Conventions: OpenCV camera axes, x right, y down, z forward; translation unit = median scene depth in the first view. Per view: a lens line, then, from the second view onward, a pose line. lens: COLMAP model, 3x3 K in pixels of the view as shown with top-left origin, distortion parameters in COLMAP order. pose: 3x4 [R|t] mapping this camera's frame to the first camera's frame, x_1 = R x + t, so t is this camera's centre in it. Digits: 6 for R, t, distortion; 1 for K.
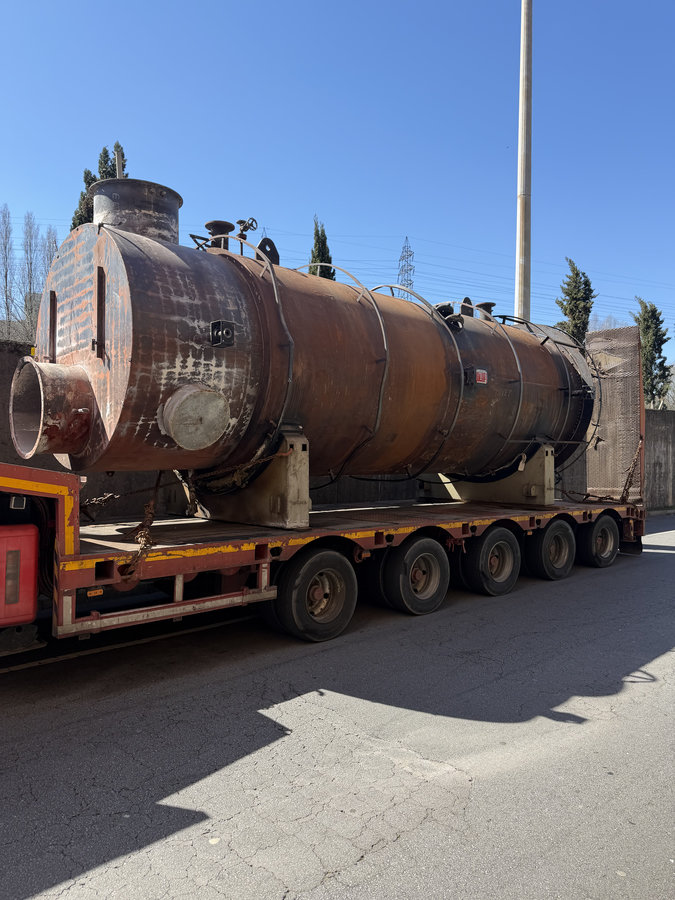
lens RADIAL K [[622.3, 0, 331.1], [0, 622.3, 459.2], [0, 0, 1]] dist [0.044267, -0.056392]
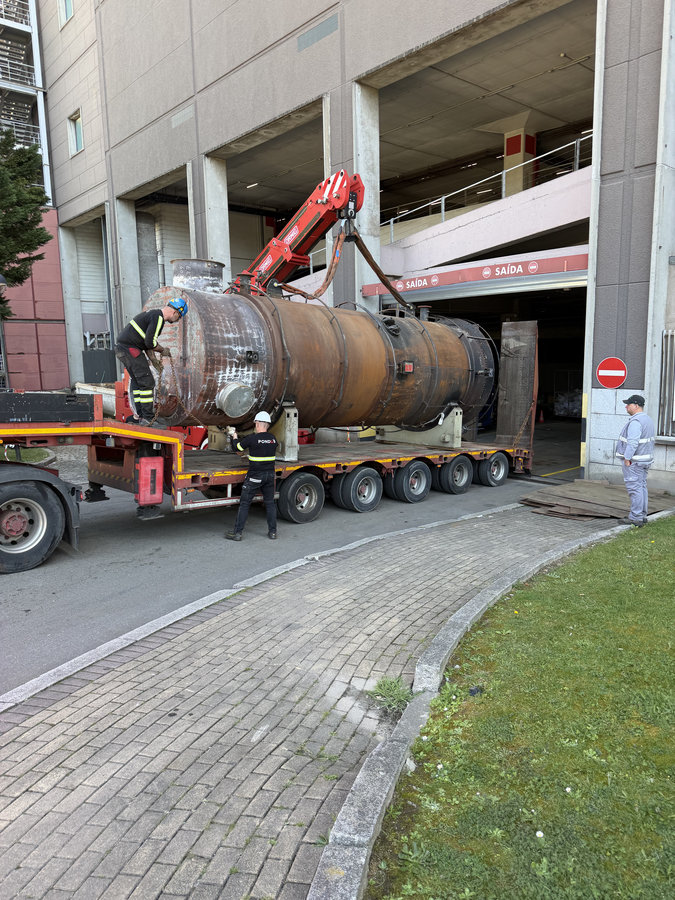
lens RADIAL K [[622.3, 0, 338.5], [0, 622.3, 453.1], [0, 0, 1]] dist [0.044267, -0.056392]
pose [[0.999566, 0.019452, 0.022101, 0.045122], [-0.021623, 0.994478, 0.102693, -0.103461], [-0.019982, -0.103127, 0.994468, -0.826796]]
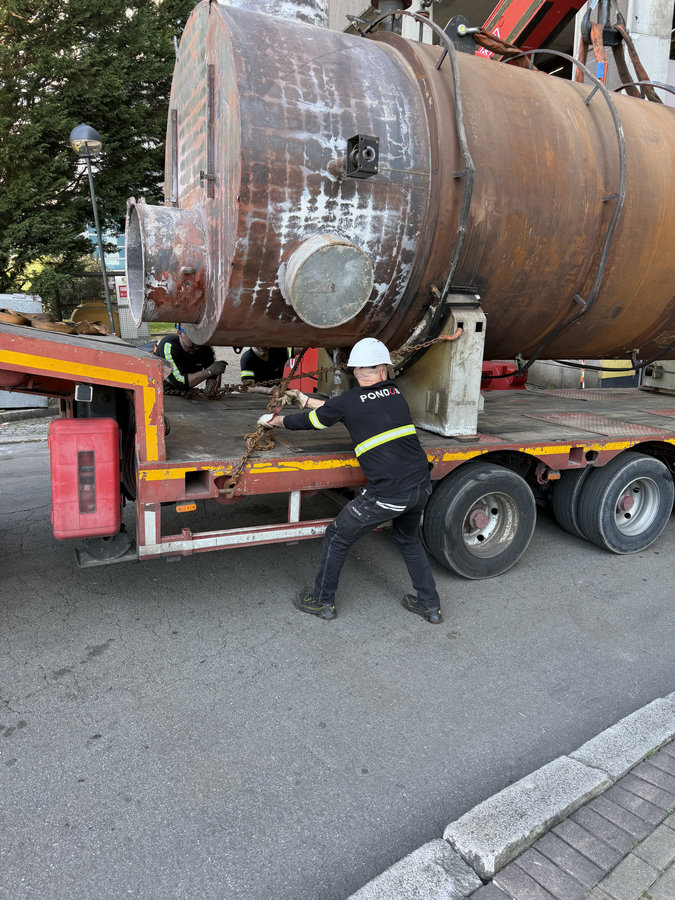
lens RADIAL K [[622.3, 0, 349.1], [0, 622.3, 451.6], [0, 0, 1]] dist [0.044267, -0.056392]
pose [[0.954066, 0.099728, -0.282512, 0.034904], [-0.036780, 0.974827, 0.219906, -0.033921], [0.297331, -0.199414, 0.933717, 0.270140]]
